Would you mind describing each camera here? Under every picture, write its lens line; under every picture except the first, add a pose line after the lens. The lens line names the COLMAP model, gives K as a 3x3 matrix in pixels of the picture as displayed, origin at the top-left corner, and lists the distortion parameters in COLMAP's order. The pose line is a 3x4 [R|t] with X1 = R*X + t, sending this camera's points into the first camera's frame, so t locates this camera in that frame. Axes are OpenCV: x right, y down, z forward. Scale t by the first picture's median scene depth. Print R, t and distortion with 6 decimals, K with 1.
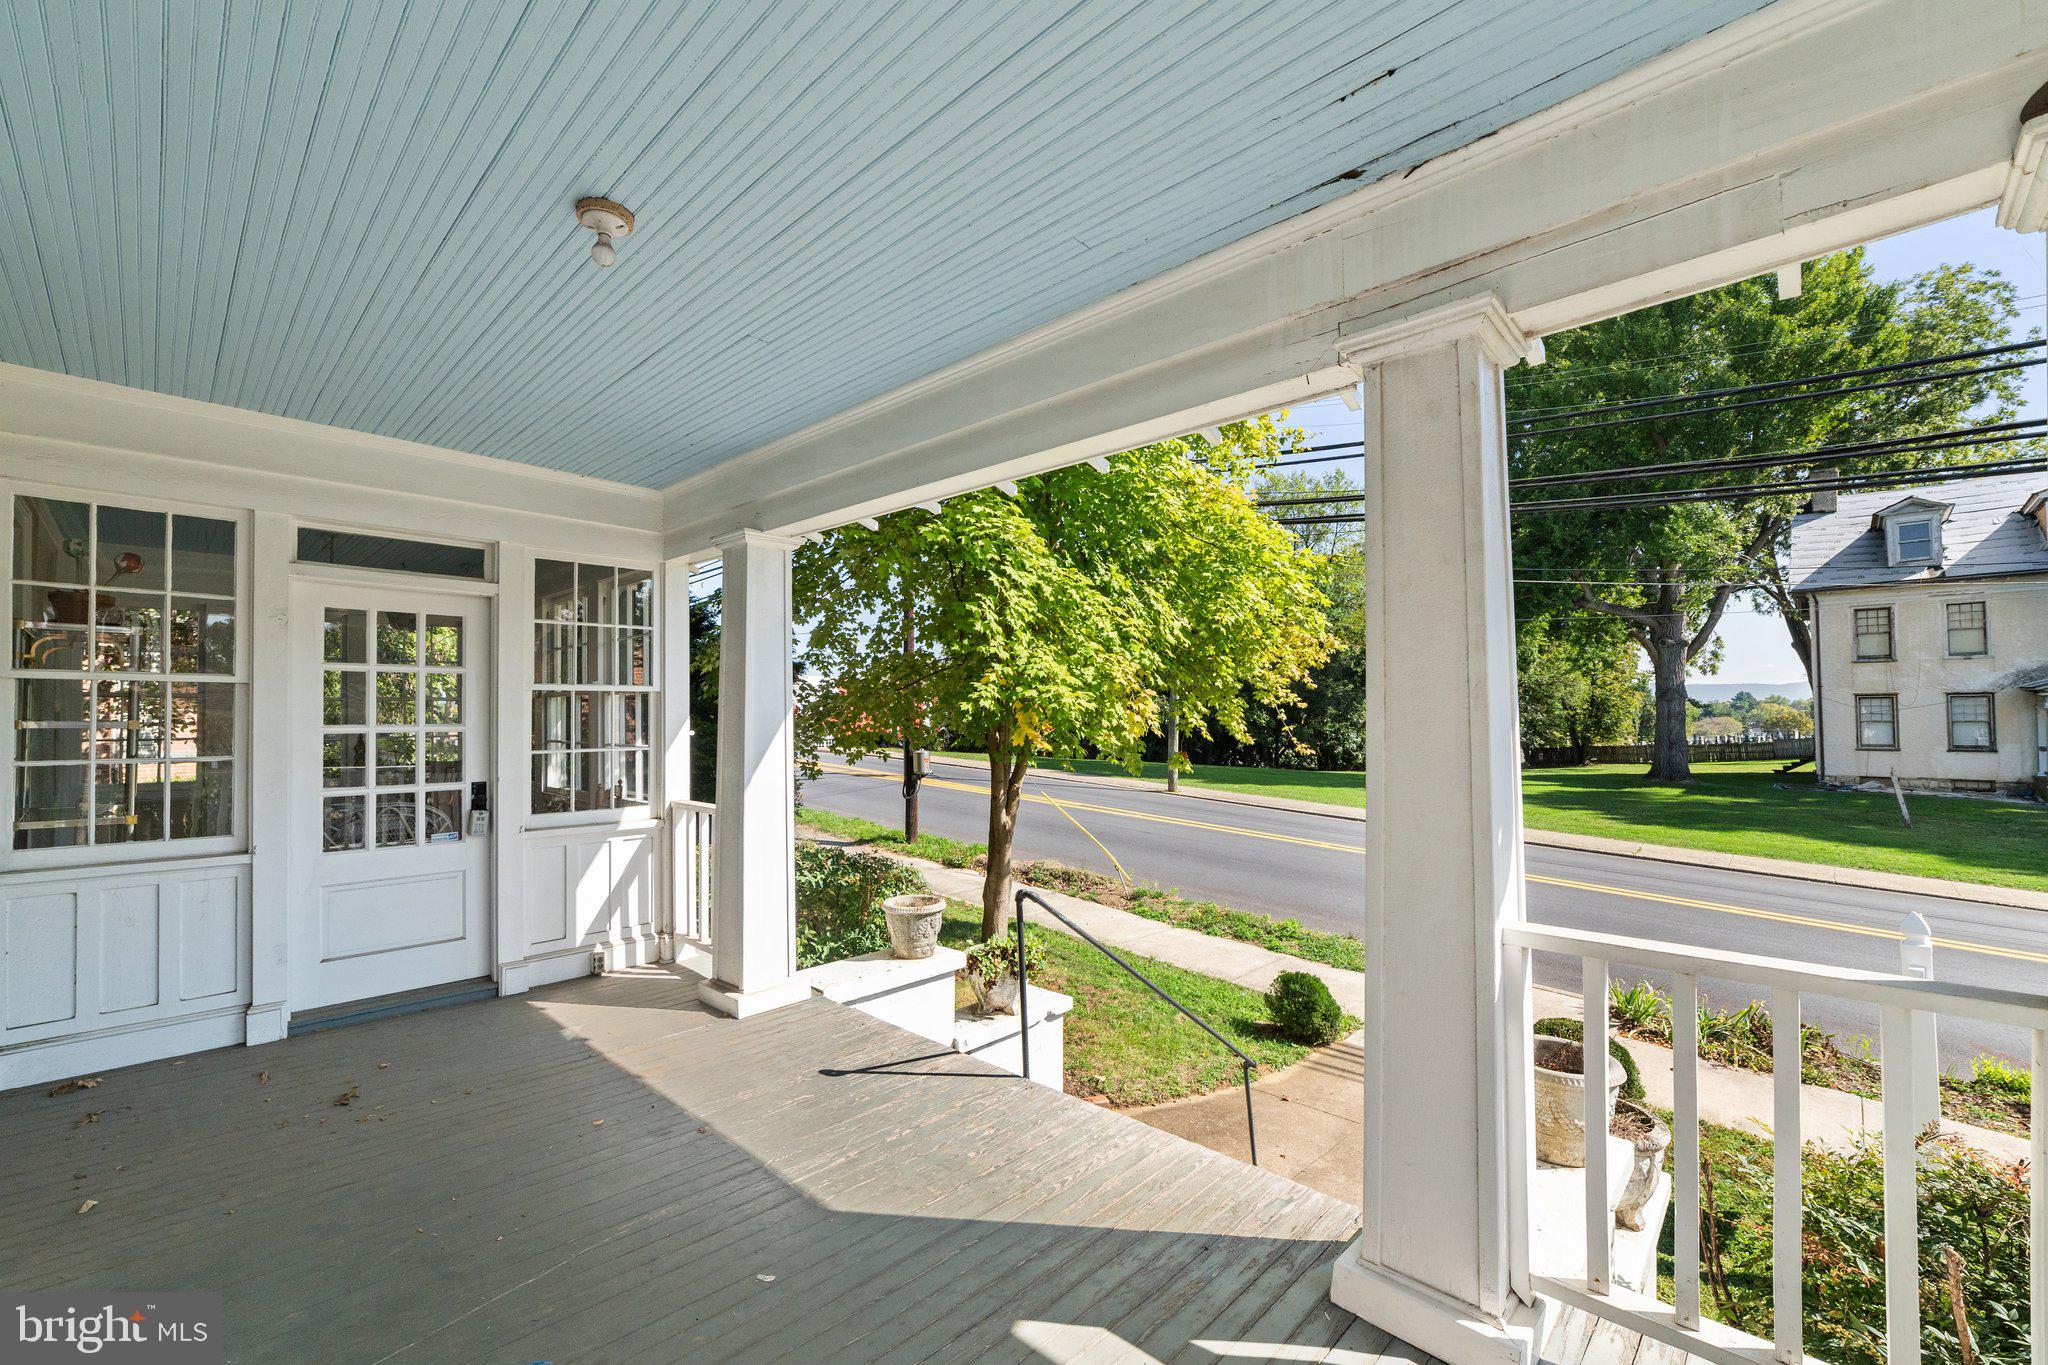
lens RADIAL K [[826.5, 0, 989.5], [0, 826.5, 713.8], [0, 0, 1]] dist [0.003211, 0.000771]
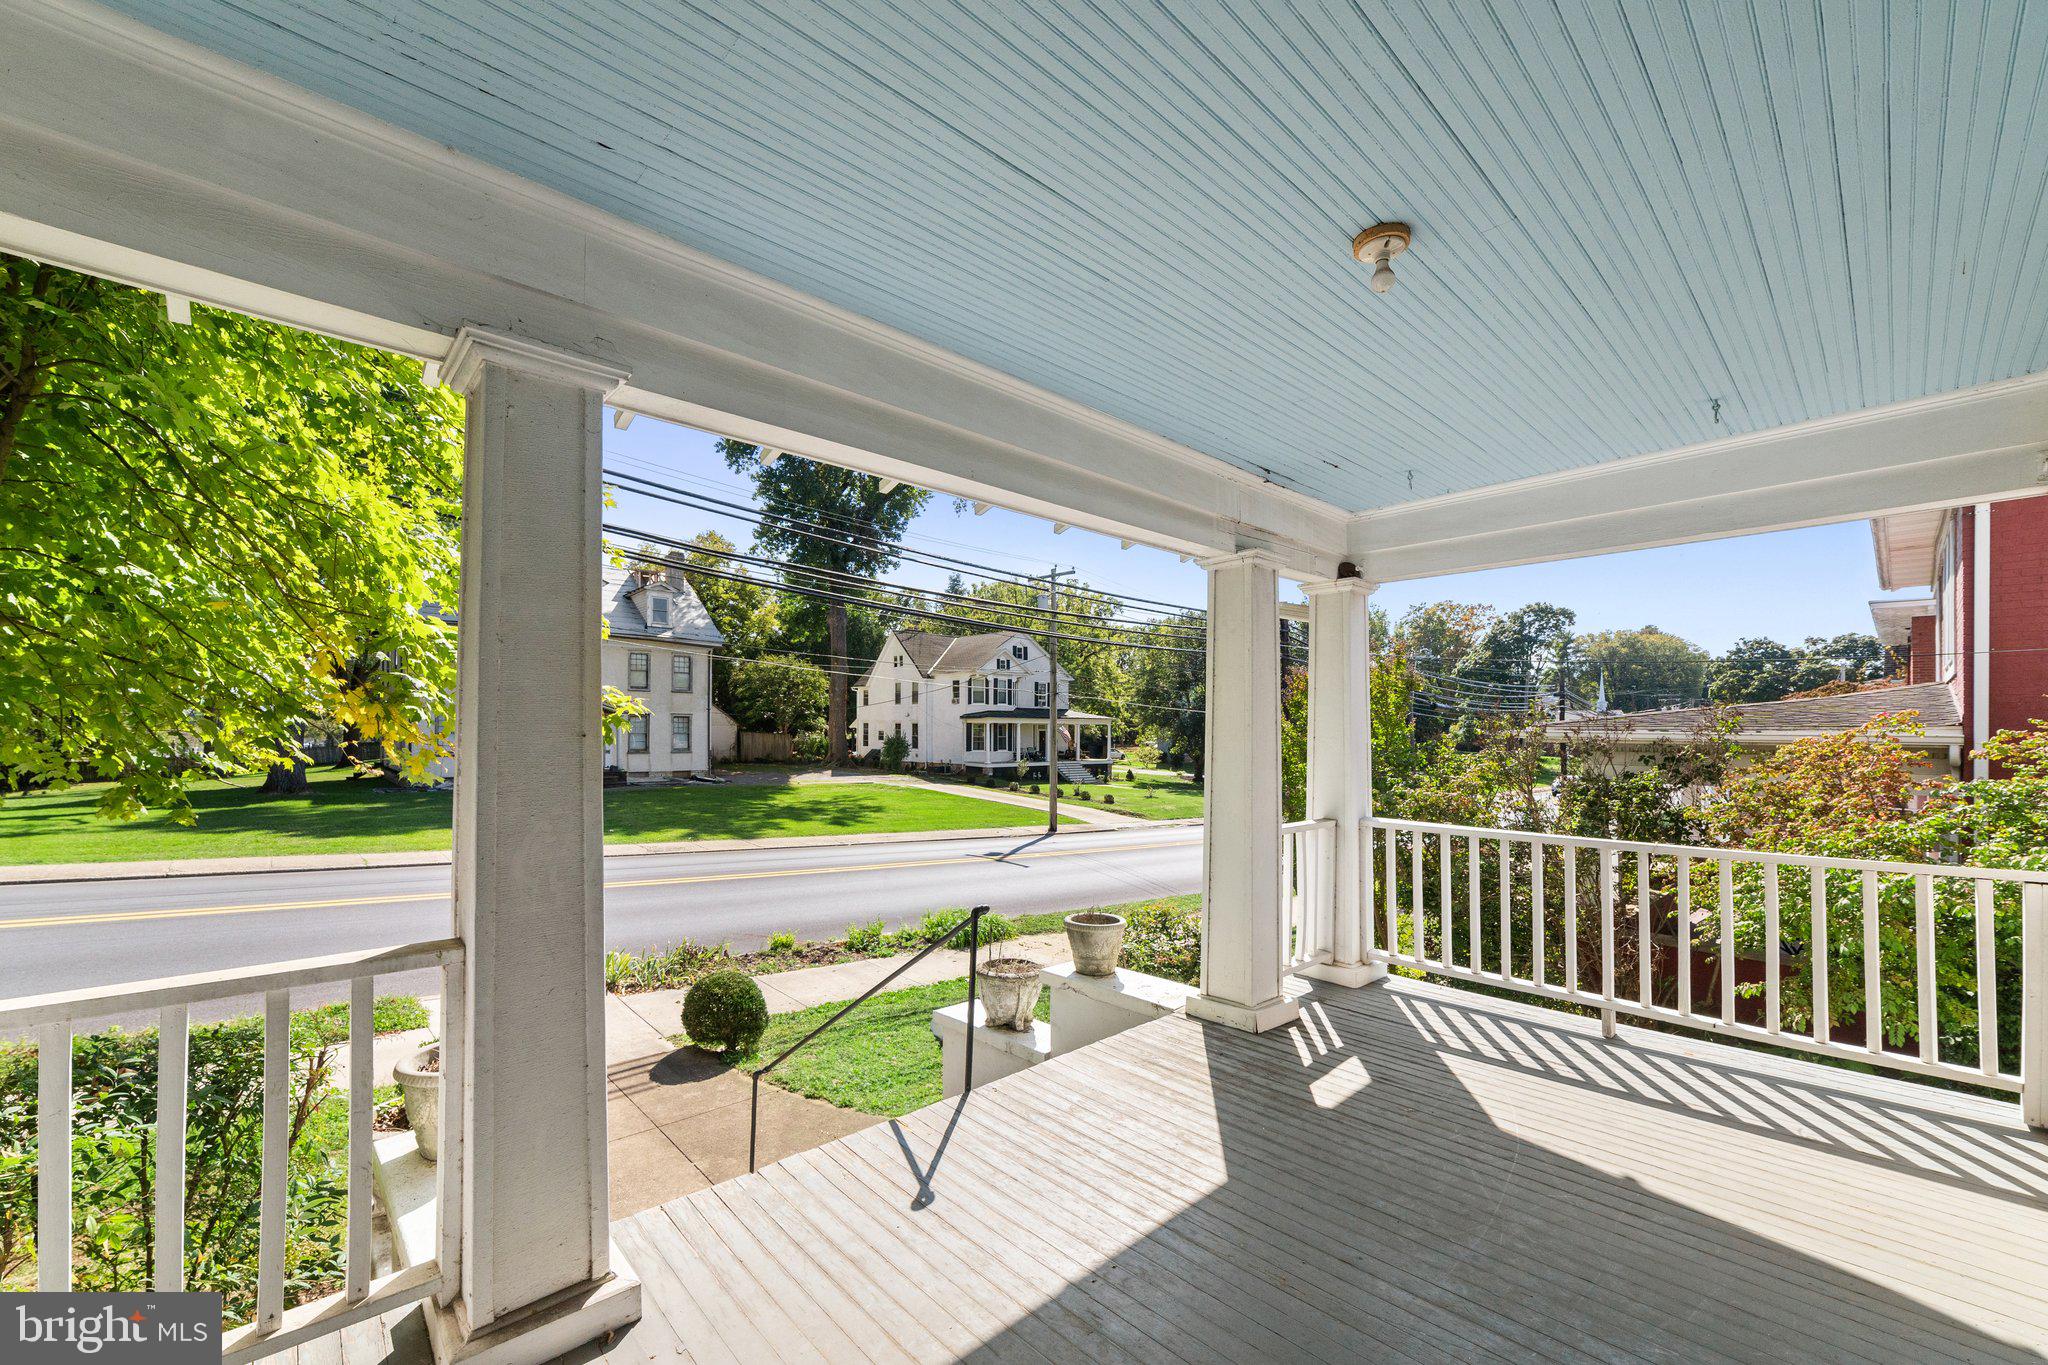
lens RADIAL K [[822.4, 0, 1024.9], [0, 822.4, 750.4], [0, 0, 1]] dist [0.000804, 0.000143]
pose [[0.060255, -0.006230, 0.998164, -0.830928], [0.001274, 0.999980, 0.006165, 0.011593], [-0.998182, 0.000900, 0.060262, 0.757563]]
